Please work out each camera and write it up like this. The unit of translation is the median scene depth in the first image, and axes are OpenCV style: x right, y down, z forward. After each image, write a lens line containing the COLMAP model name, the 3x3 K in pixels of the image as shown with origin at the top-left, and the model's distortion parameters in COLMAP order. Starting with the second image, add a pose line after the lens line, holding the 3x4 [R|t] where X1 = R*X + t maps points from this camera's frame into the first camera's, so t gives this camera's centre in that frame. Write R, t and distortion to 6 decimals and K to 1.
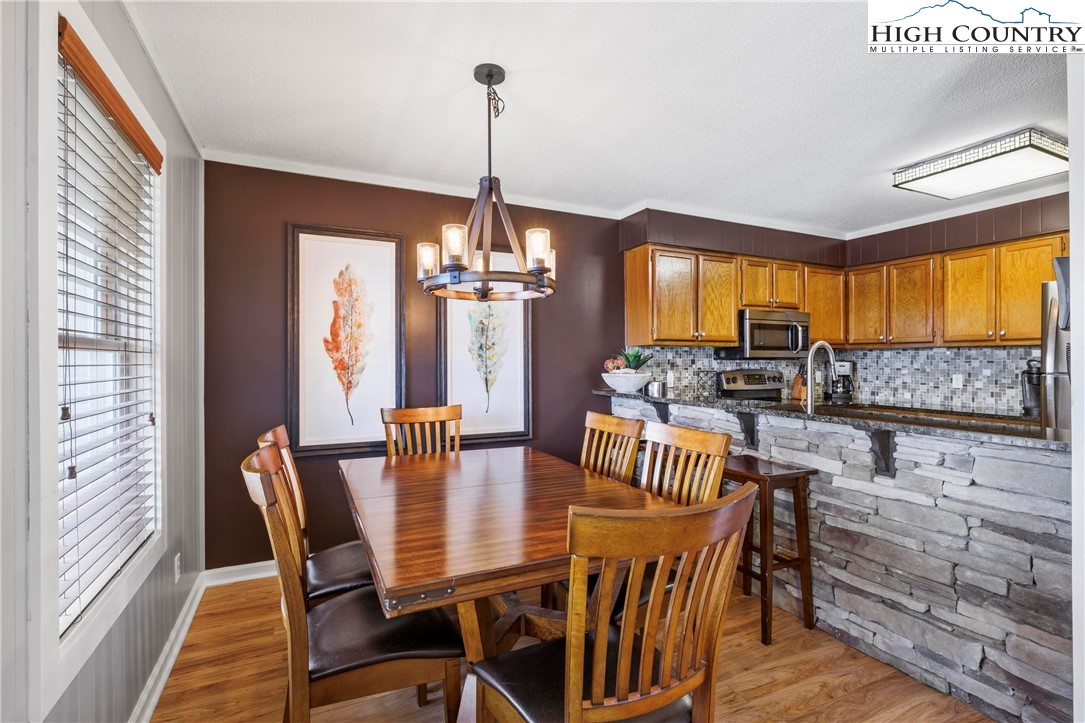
lens RADIAL K [[496.4, 0, 542.5], [0, 496.4, 361.5], [0, 0, 1]] dist [-0.001771, 0.000284]
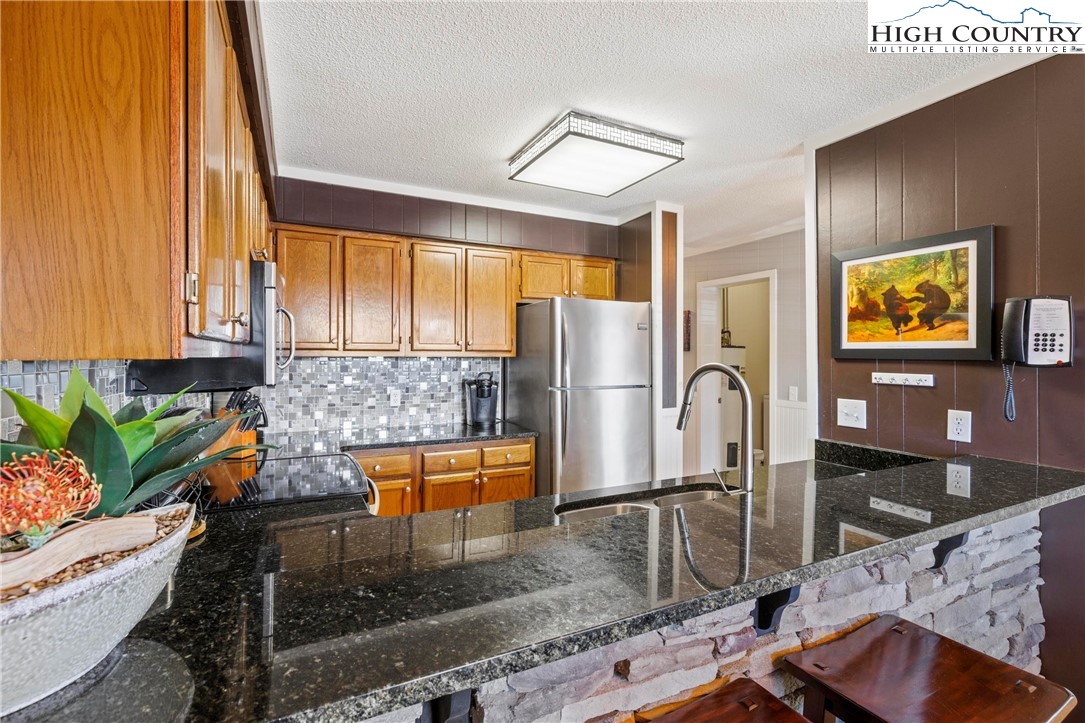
lens RADIAL K [[494.1, 0, 540.7], [0, 494.1, 355.4], [0, 0, 1]] dist [-0.001521, 0.000289]
pose [[-0.014070, -0.002916, 0.999897, 0.014894], [-0.000794, 0.999995, 0.002905, -0.034435], [-0.999901, -0.000753, -0.014072, 0.795941]]
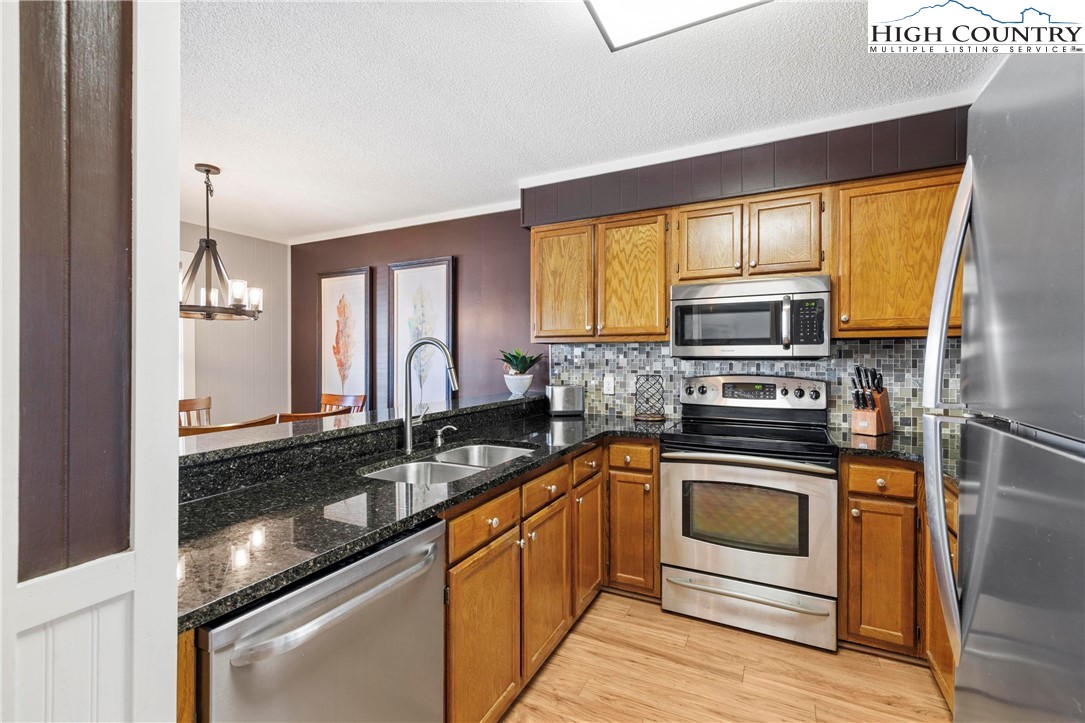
lens RADIAL K [[477.6, 0, 542.5], [0, 477.6, 361.5], [0, 0, 1]] dist [0.011021, -0.000719]
pose [[0.610916, 0.006143, -0.791671, 0.829002], [0.000253, 0.999968, 0.007955, -0.007168], [0.791695, -0.005060, 0.610895, 0.461180]]
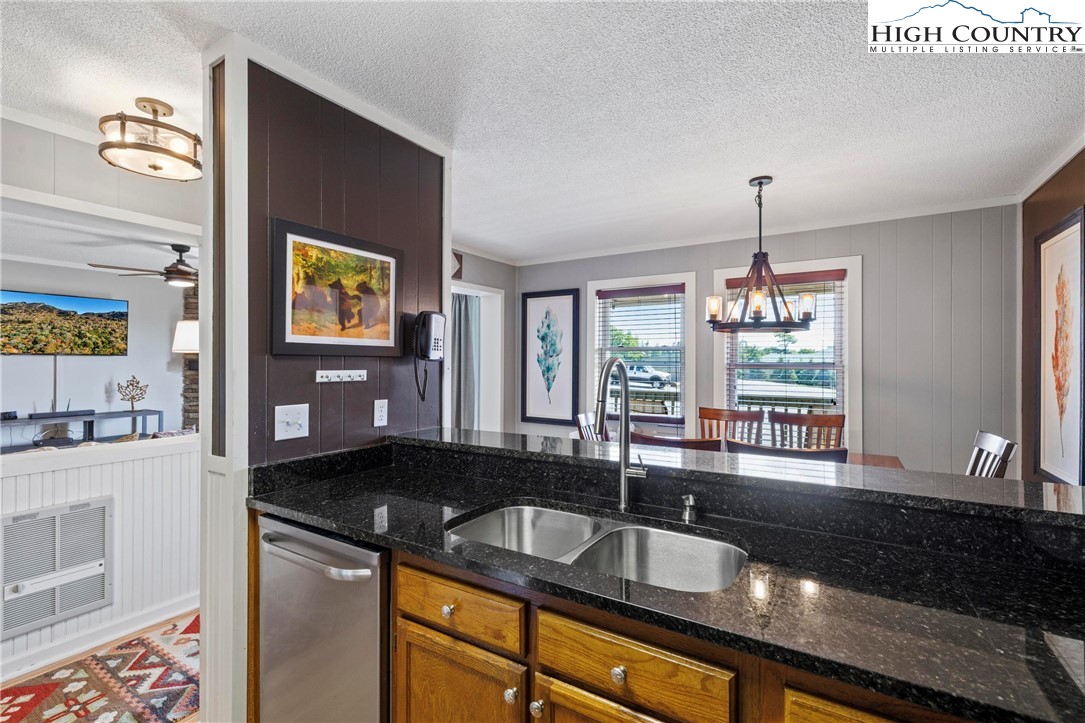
lens RADIAL K [[483.5, 0, 530.3], [0, 483.5, 359.5], [0, 0, 1]] dist [-0.003958, -0.001072]
pose [[-0.850628, -0.002562, -0.525761, 0.613470], [-0.001985, 0.999997, -0.001663, -0.025033], [0.525764, -0.000371, -0.850631, 0.932580]]
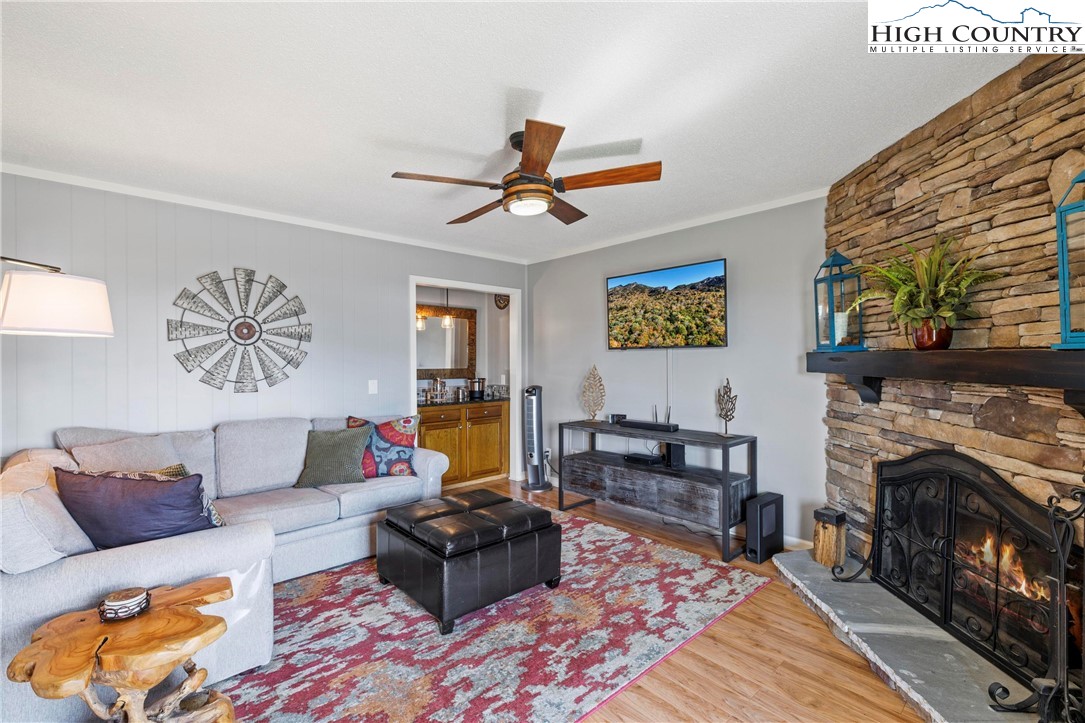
lens RADIAL K [[473.8, 0, 549.5], [0, 473.8, 360.7], [0, 0, 1]] dist [0.001234, 0.000174]
pose [[-0.284857, 0.001322, 0.958569, 0.141385], [0.007143, 0.999974, 0.000744, -0.010212], [-0.958543, 0.007059, -0.284859, -0.336729]]
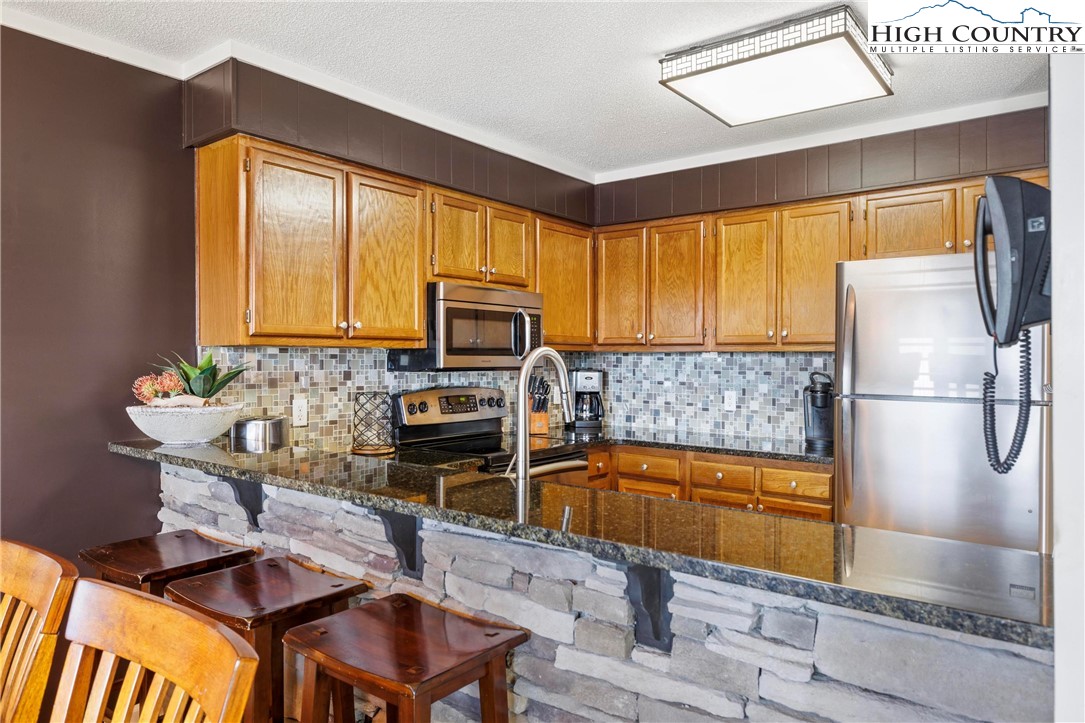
lens RADIAL K [[707.4, 0, 542.5], [0, 707.4, 361.5], [0, 0, 1]] dist [0.000673, 0.000249]
pose [[0.892550, 0.000300, 0.450948, 0.155990], [-0.002612, 0.999986, 0.004506, -0.019830], [-0.450941, -0.005199, 0.892539, 0.236904]]
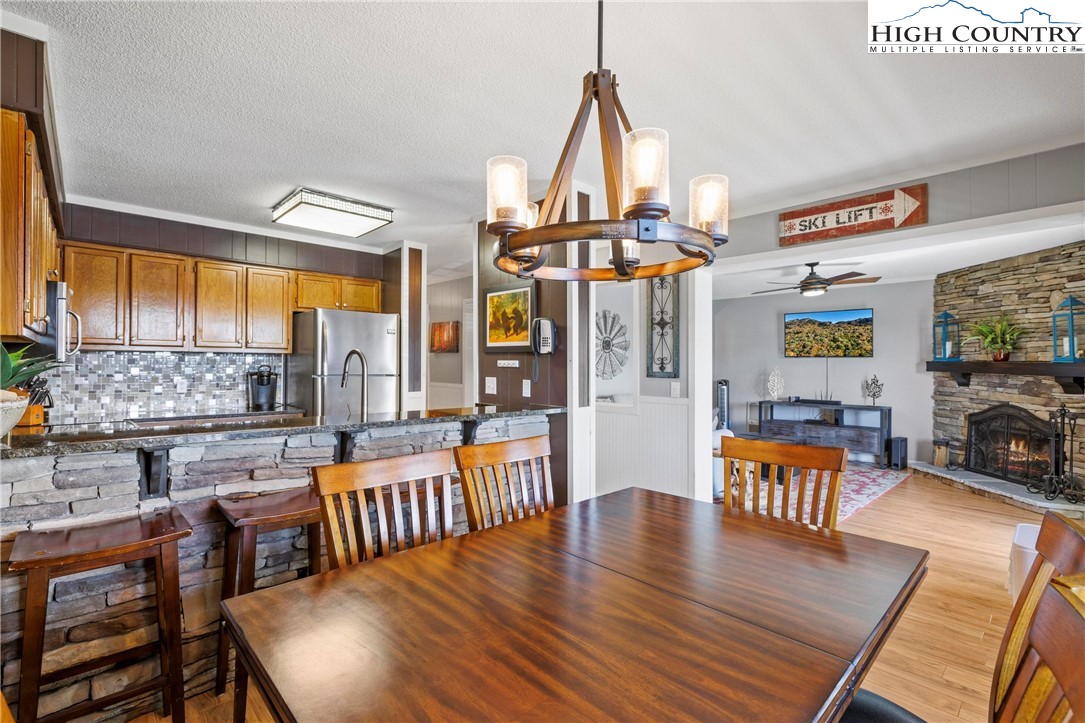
lens RADIAL K [[493.1, 0, 540.3], [0, 493.1, 359.8], [0, 0, 1]] dist [-0.003556, 0.001015]
pose [[-0.297307, 0.003318, 0.954776, -0.339137], [-0.004148, 0.999980, -0.004767, -0.011841], [-0.954773, -0.005378, -0.297287, 0.624374]]
